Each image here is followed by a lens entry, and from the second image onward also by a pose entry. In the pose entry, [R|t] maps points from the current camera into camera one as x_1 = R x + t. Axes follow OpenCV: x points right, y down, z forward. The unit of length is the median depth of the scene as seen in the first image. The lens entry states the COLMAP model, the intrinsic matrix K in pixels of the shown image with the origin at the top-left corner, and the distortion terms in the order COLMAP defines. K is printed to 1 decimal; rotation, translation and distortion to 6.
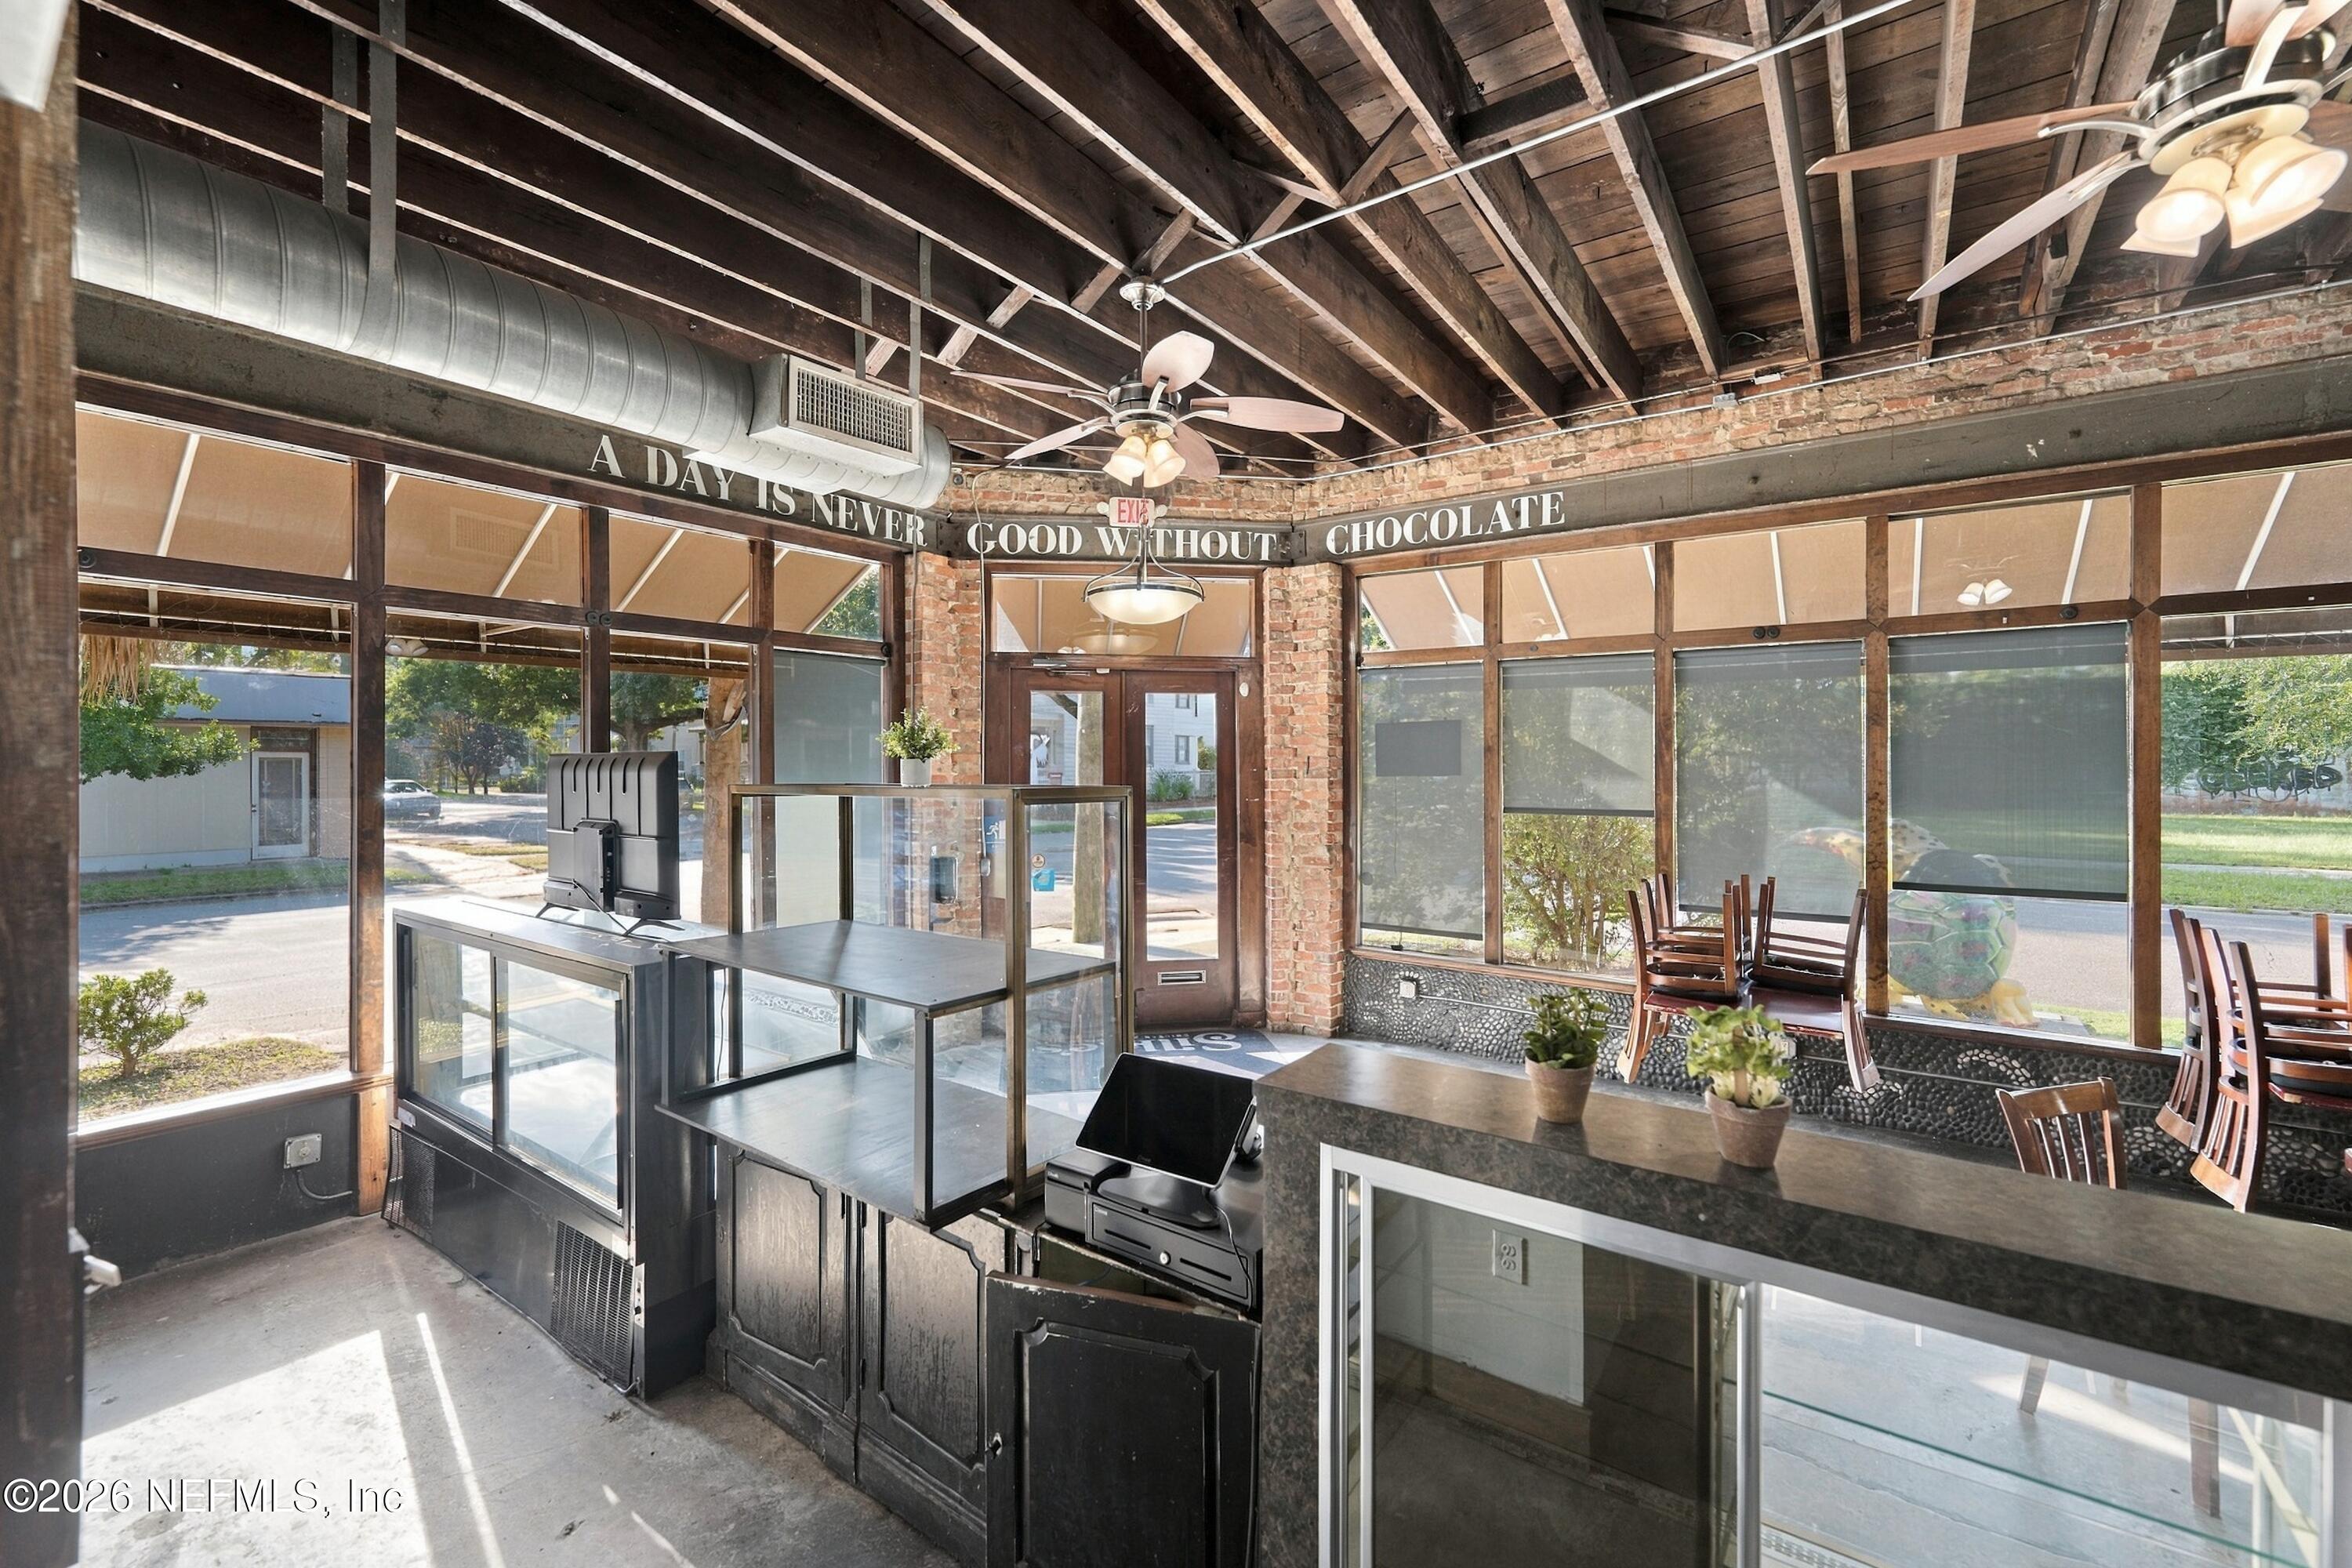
lens RADIAL K [[972.4, 0, 1184.5], [0, 972.4, 776.5], [0, 0, 1]] dist [-0.000776, 0.000540]
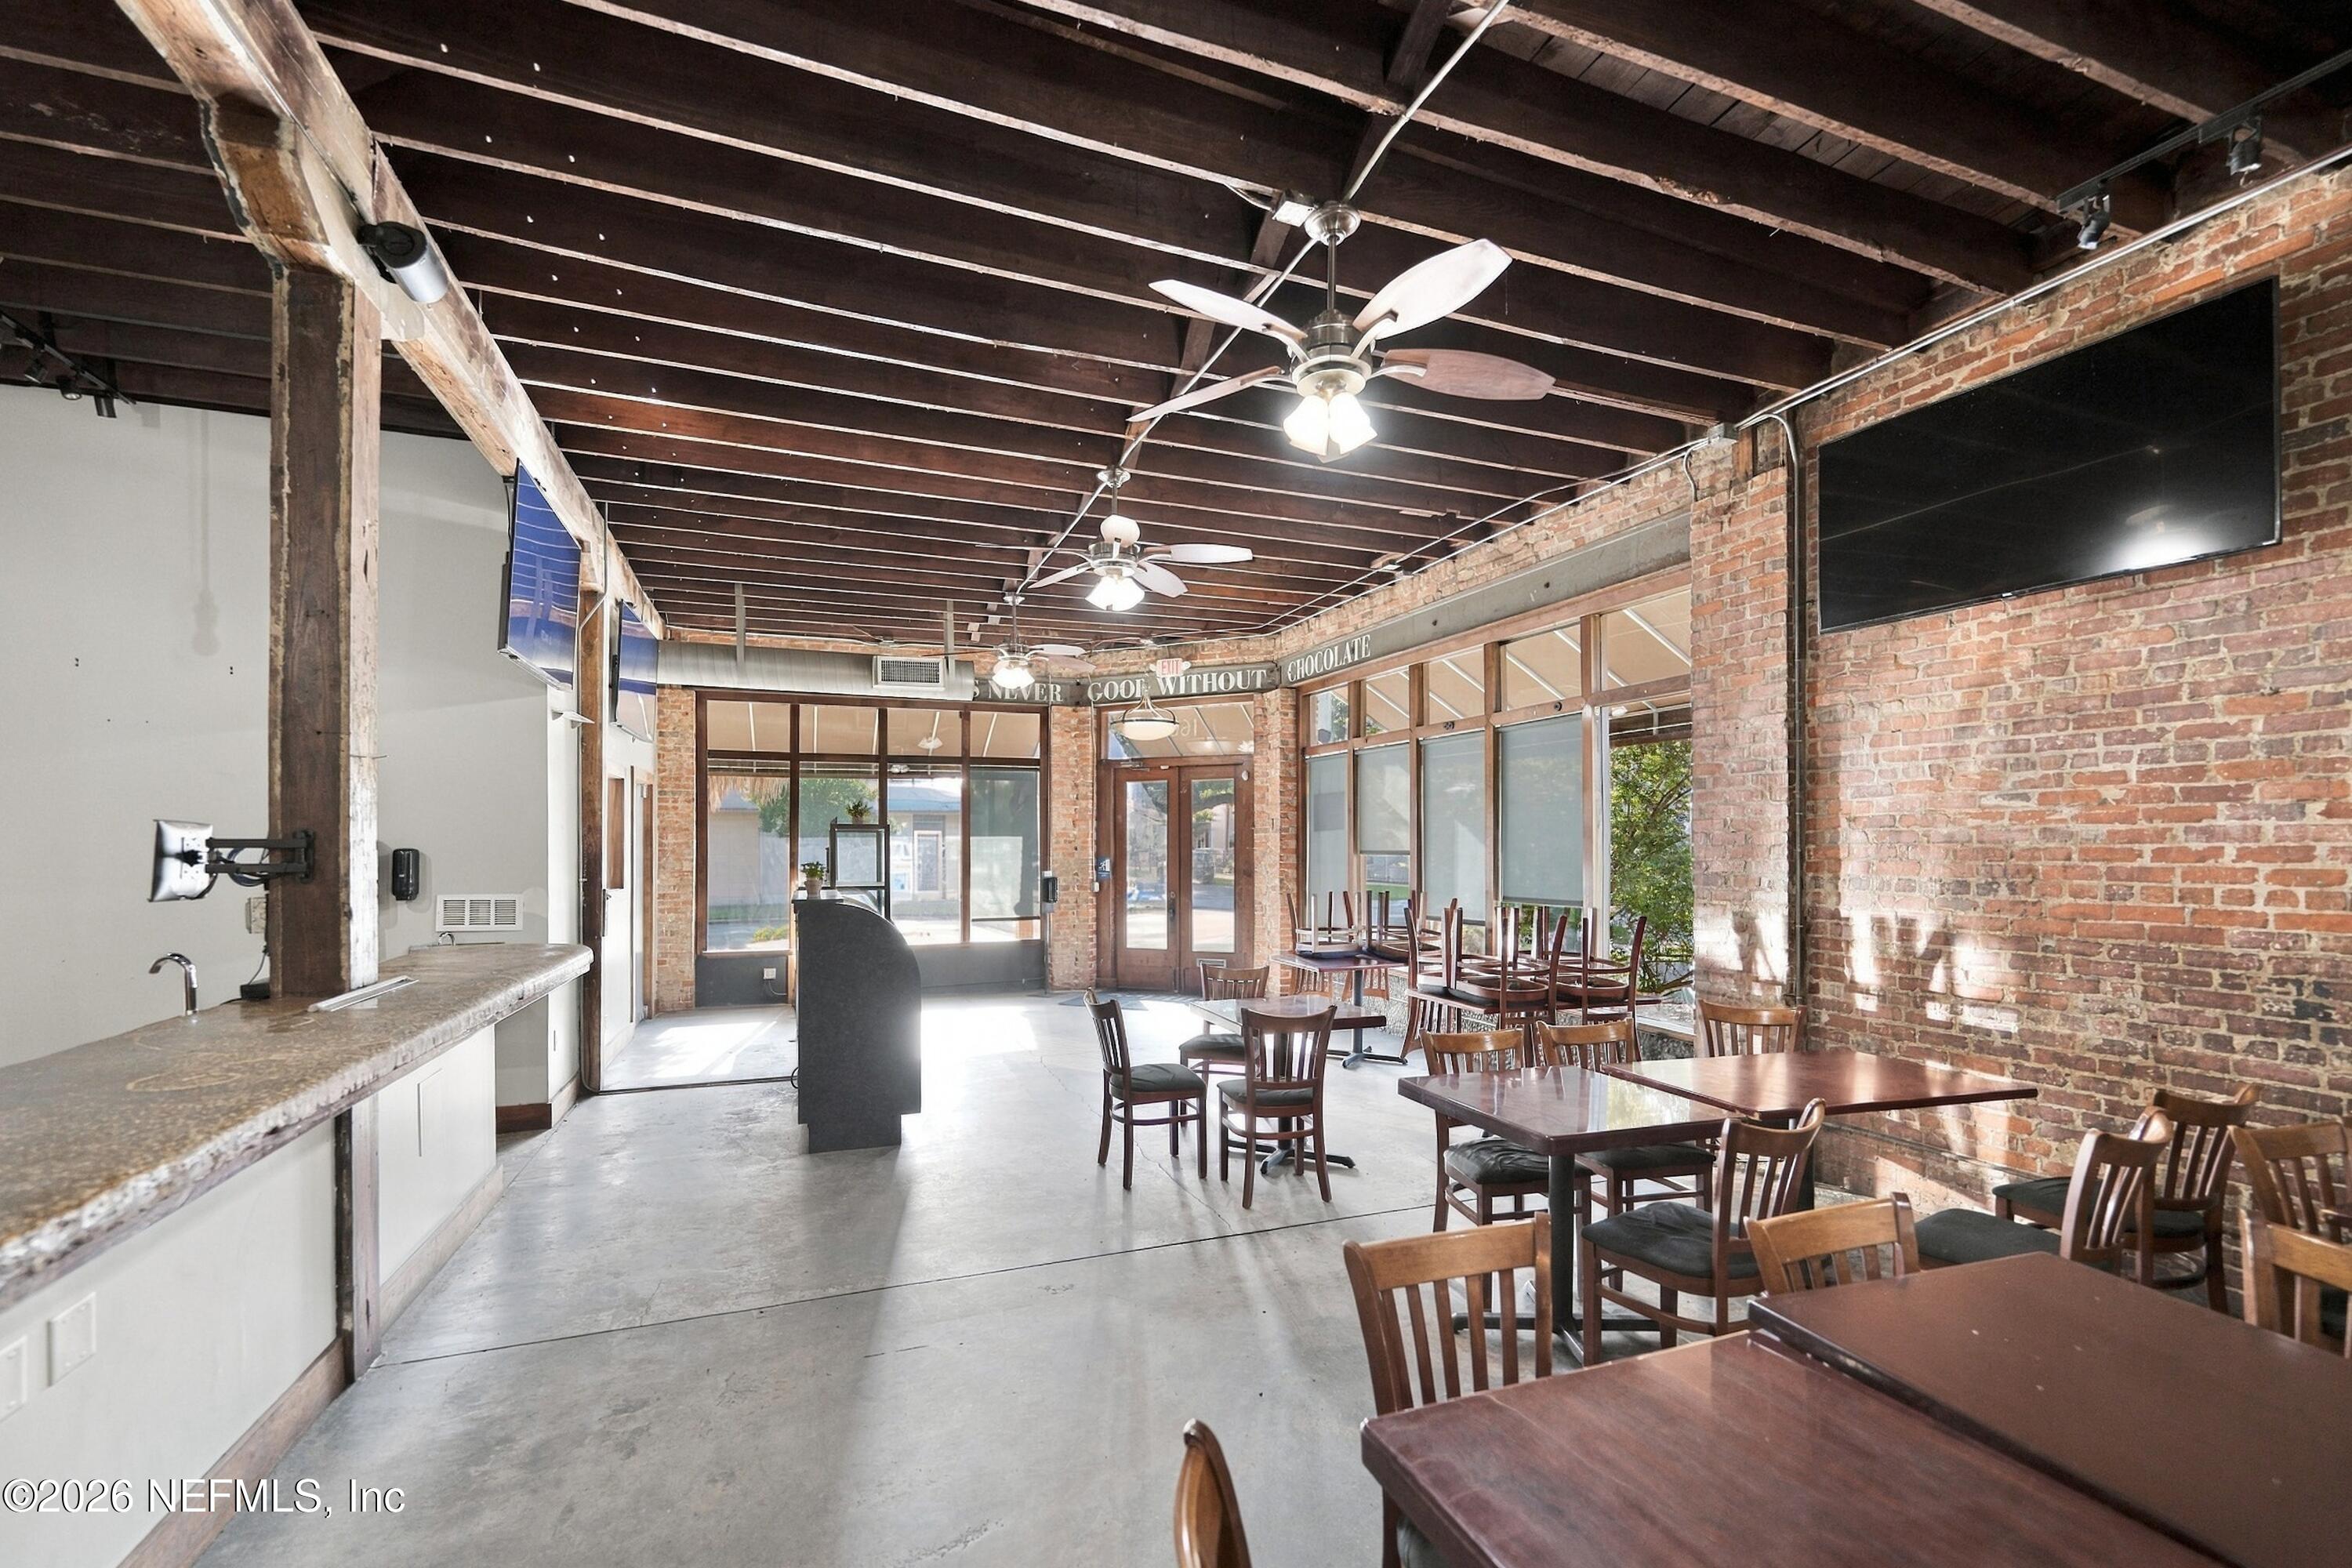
lens RADIAL K [[1005.4, 0, 1173.1], [0, 1005.4, 863.1], [0, 0, 1]] dist [-0.000294, 0.000111]
pose [[0.836422, 0.006826, -0.548043, 0.901759], [-0.004202, 0.999973, 0.006043, 0.041693], [0.548069, -0.002751, 0.836428, -0.403386]]
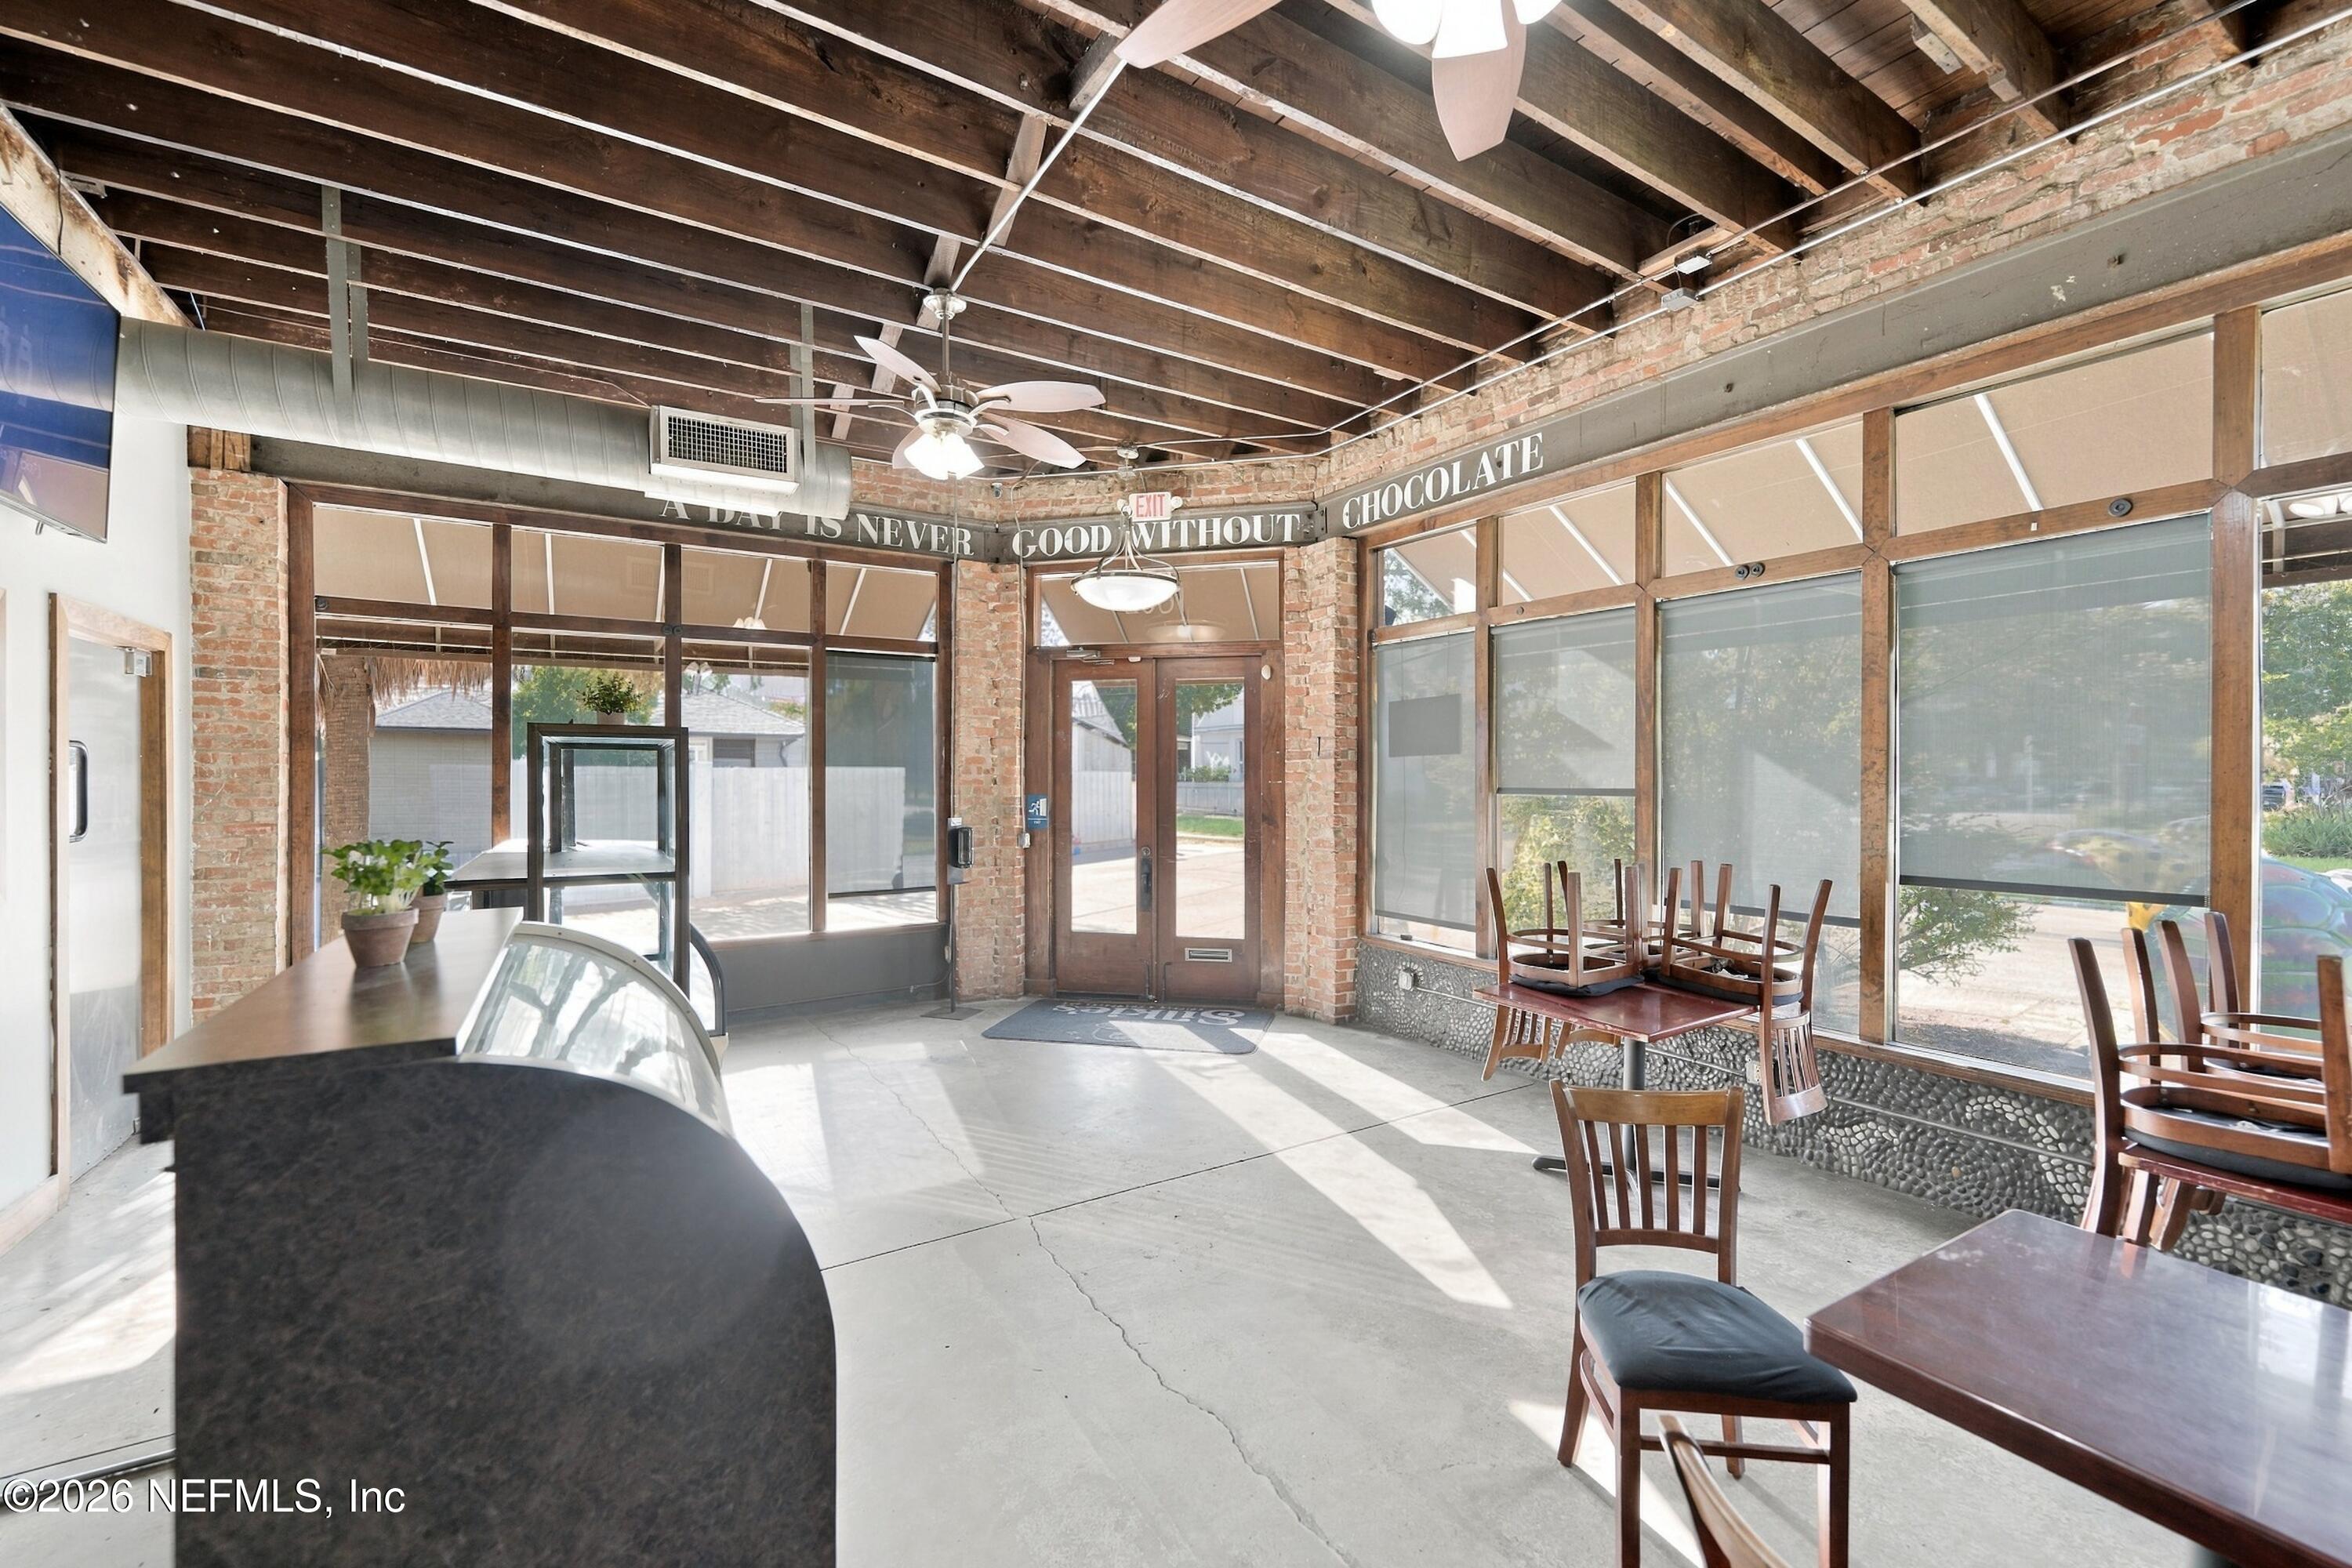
lens RADIAL K [[958.6, 0, 1178.0], [0, 958.6, 793.3], [0, 0, 1]] dist [-0.002404, 0.000669]
pose [[0.928681, 0.007640, -0.370800, 0.376512], [-0.005663, 0.999963, 0.006422, 0.032236], [0.370835, -0.003865, 0.928691, 0.052748]]
